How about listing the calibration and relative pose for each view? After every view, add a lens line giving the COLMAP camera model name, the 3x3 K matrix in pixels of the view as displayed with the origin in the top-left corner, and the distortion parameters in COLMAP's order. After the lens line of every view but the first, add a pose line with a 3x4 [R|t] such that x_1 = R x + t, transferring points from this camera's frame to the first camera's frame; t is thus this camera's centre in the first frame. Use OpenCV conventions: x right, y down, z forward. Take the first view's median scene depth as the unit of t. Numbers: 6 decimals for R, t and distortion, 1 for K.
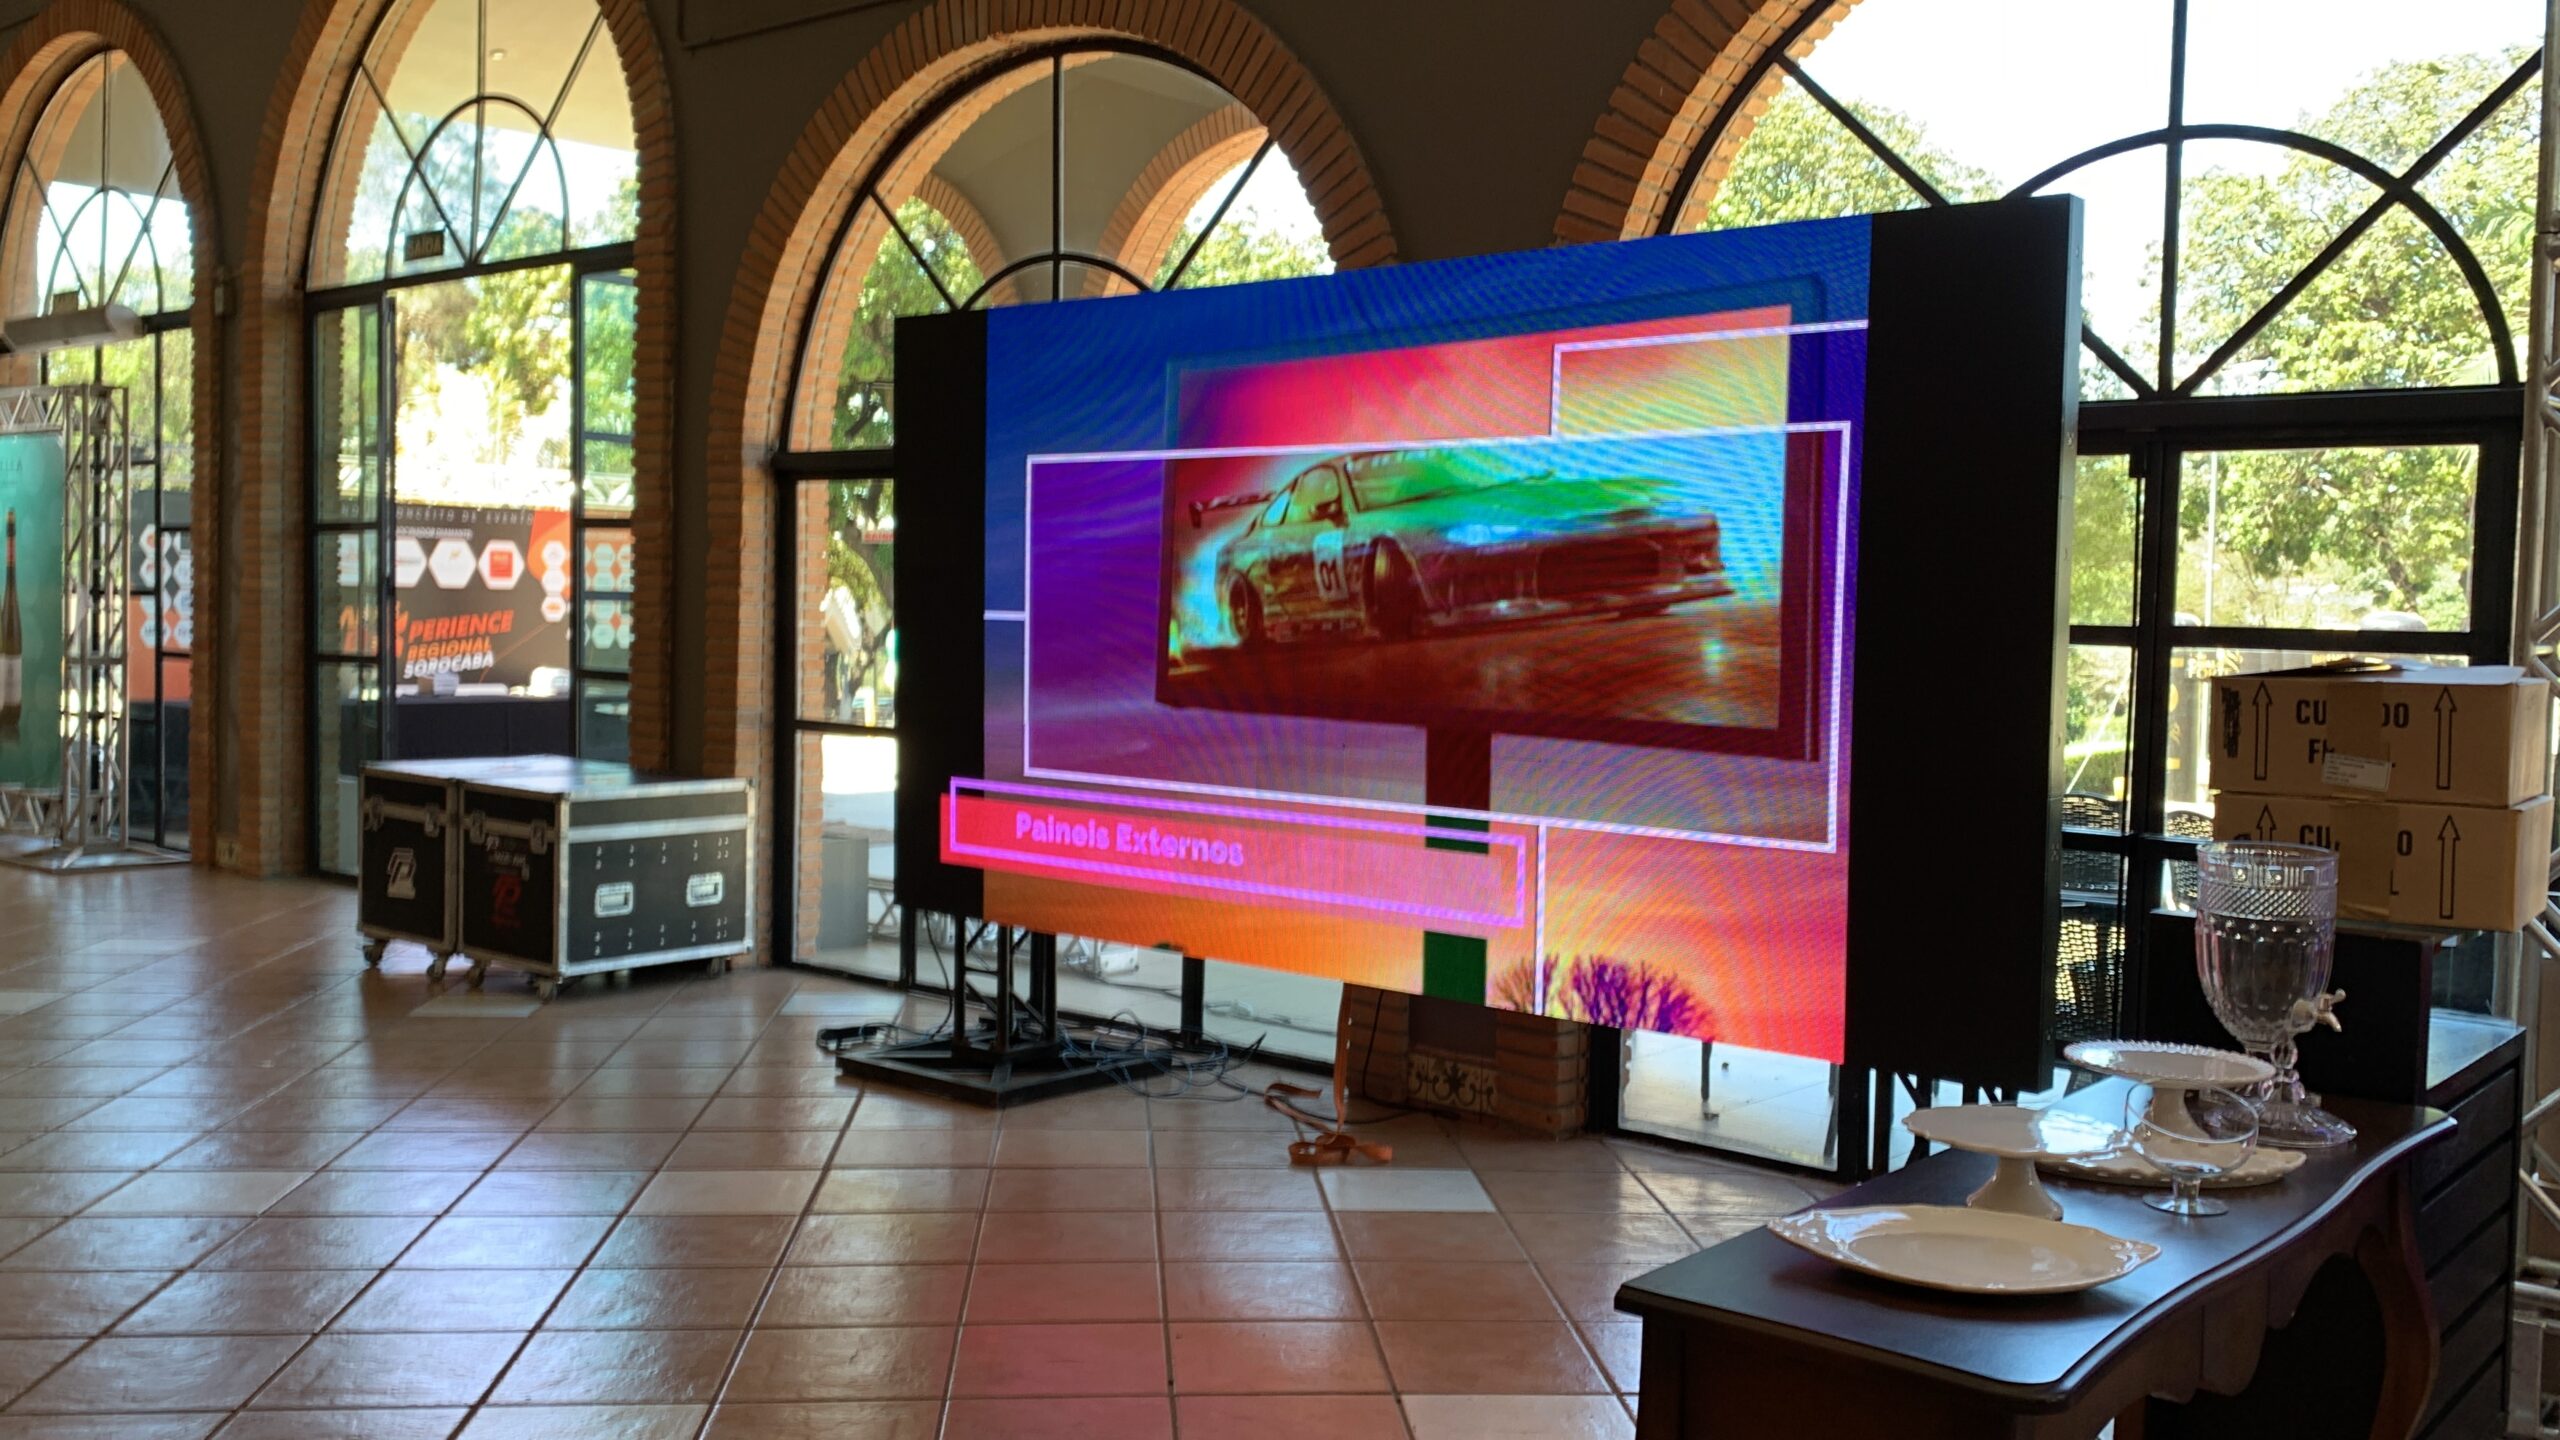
lens RADIAL K [[2224.5, 0, 1248.9], [0, 2224.5, 719.9], [0, 0, 1]] dist [0.096903, -0.285816]
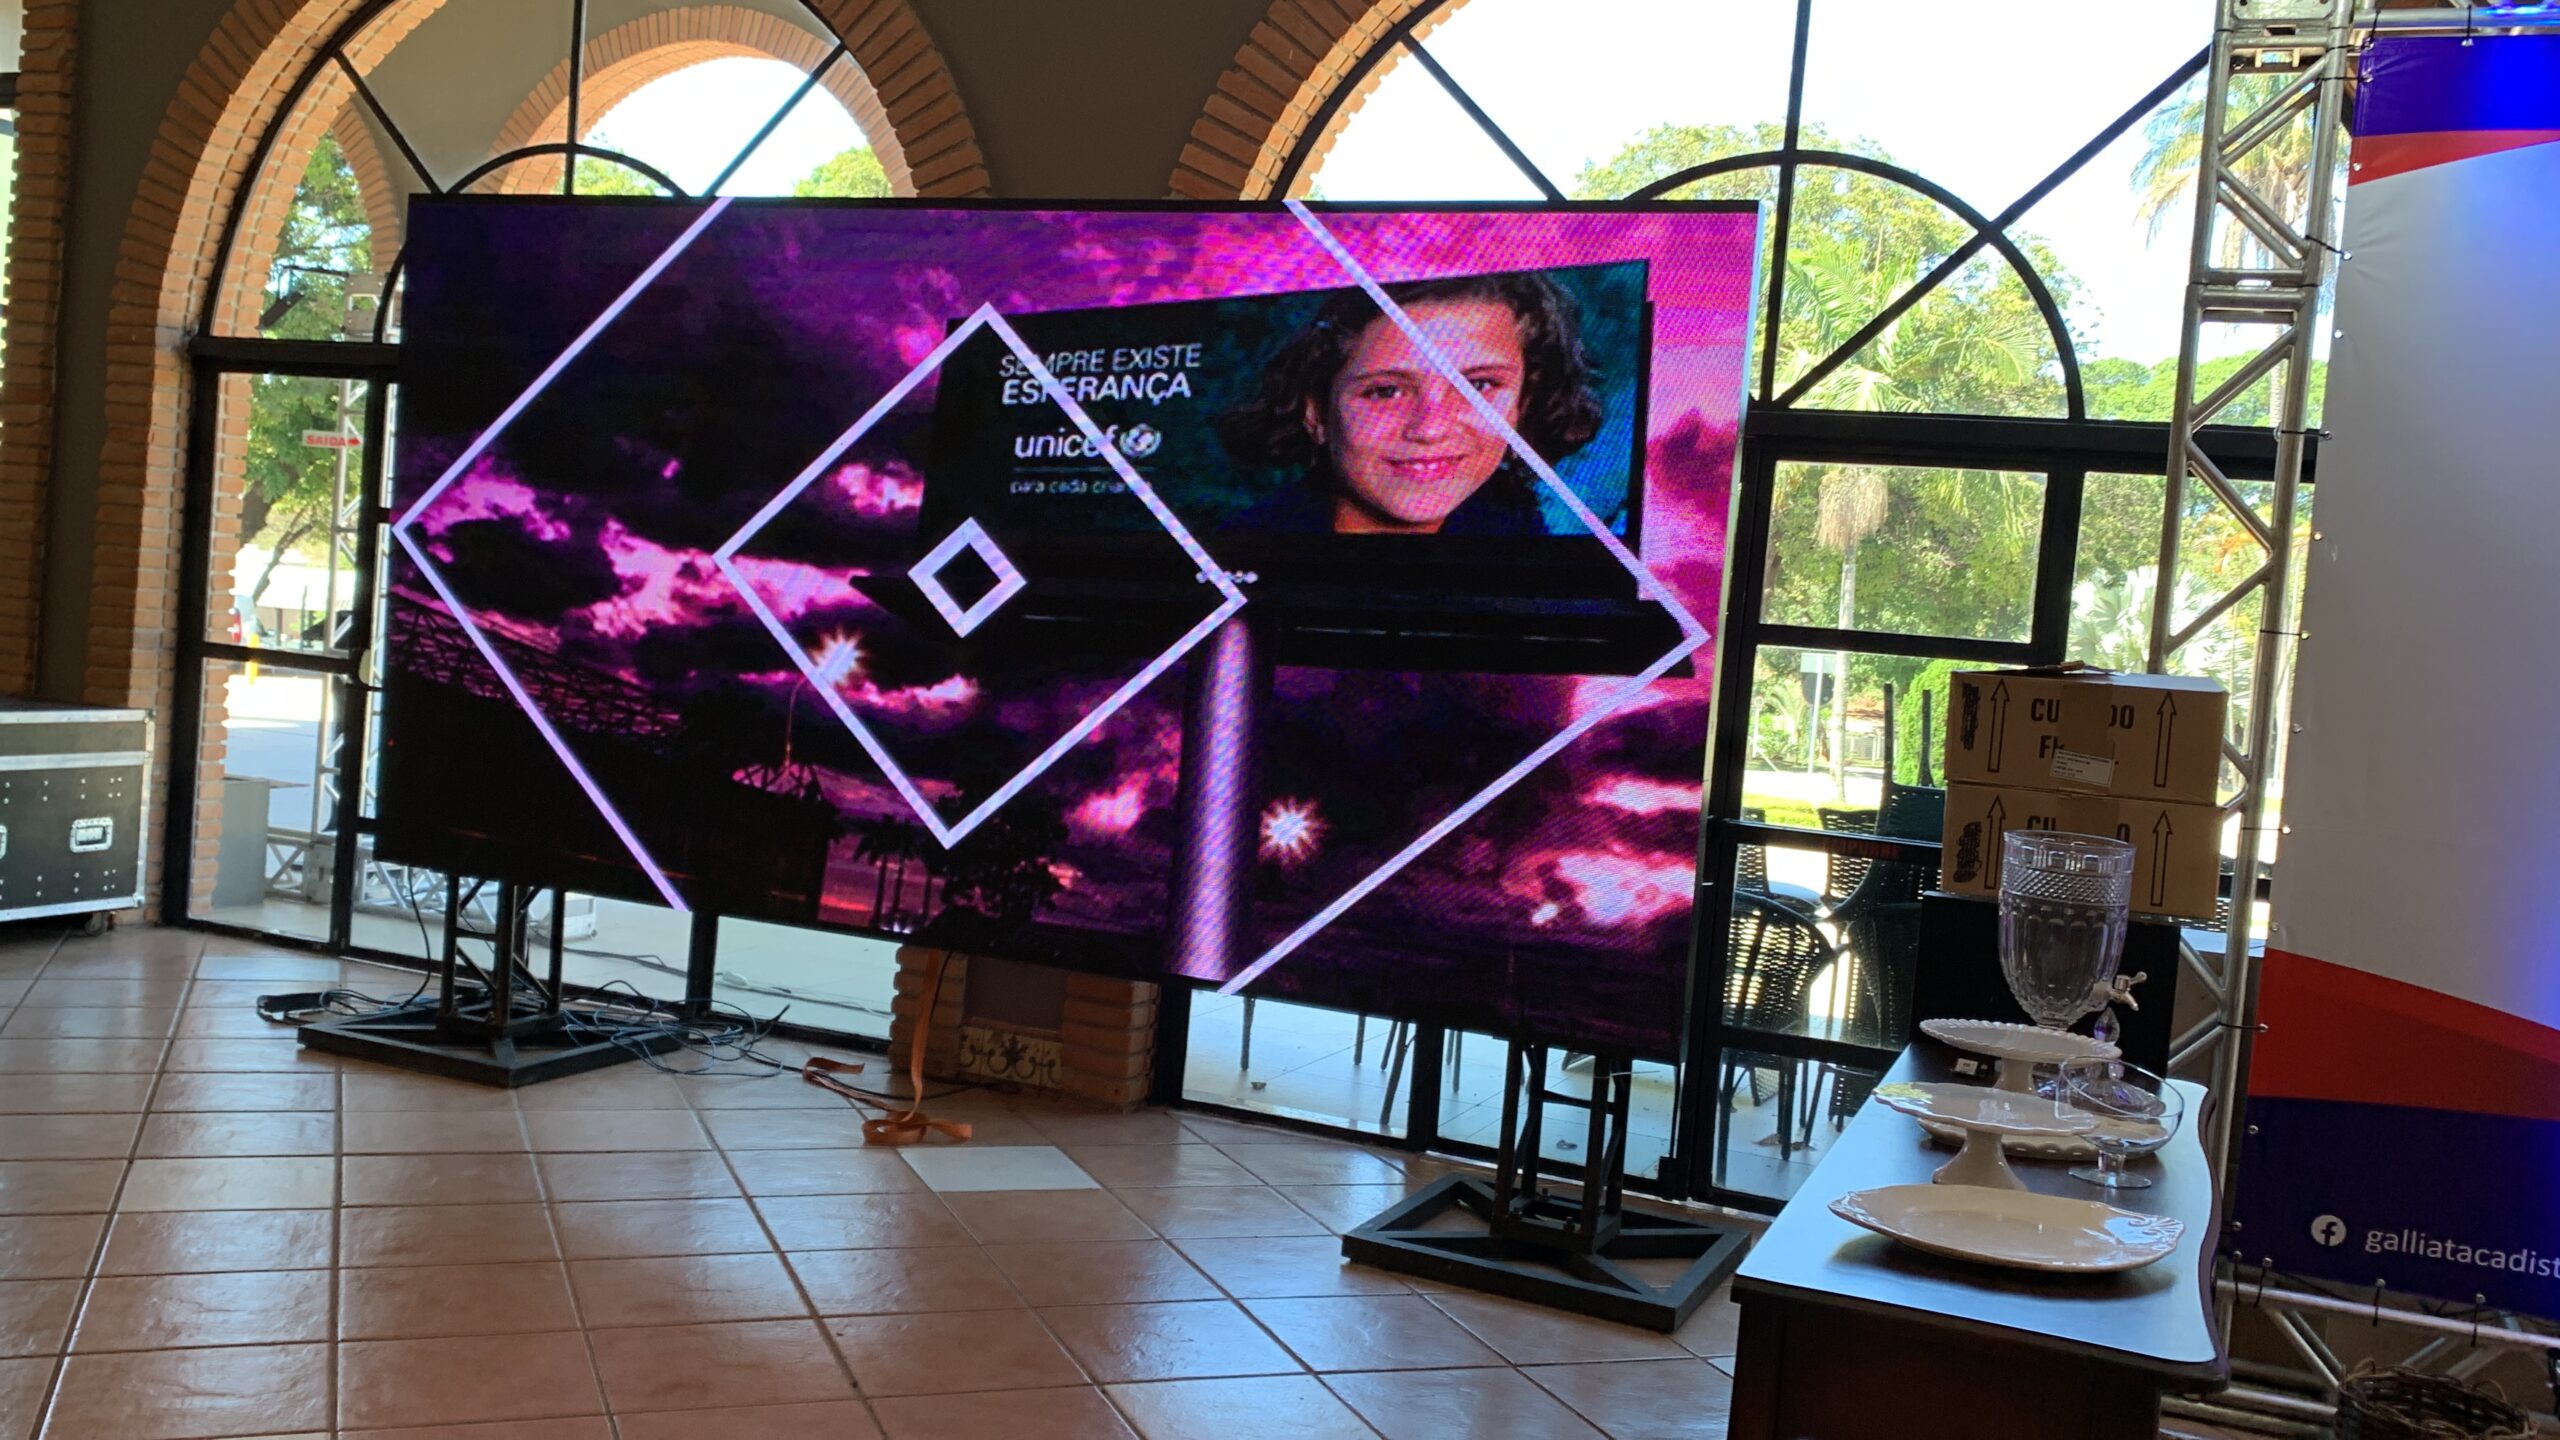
lens RADIAL K [[2224.5, 0, 1248.9], [0, 2224.5, 719.9], [0, 0, 1]] dist [0.096903, -0.285816]
pose [[0.950671, 0.042780, 0.307237, -0.107653], [-0.047118, 0.998867, 0.006711, 0.005984], [-0.306602, -0.020857, 0.951609, 0.051399]]
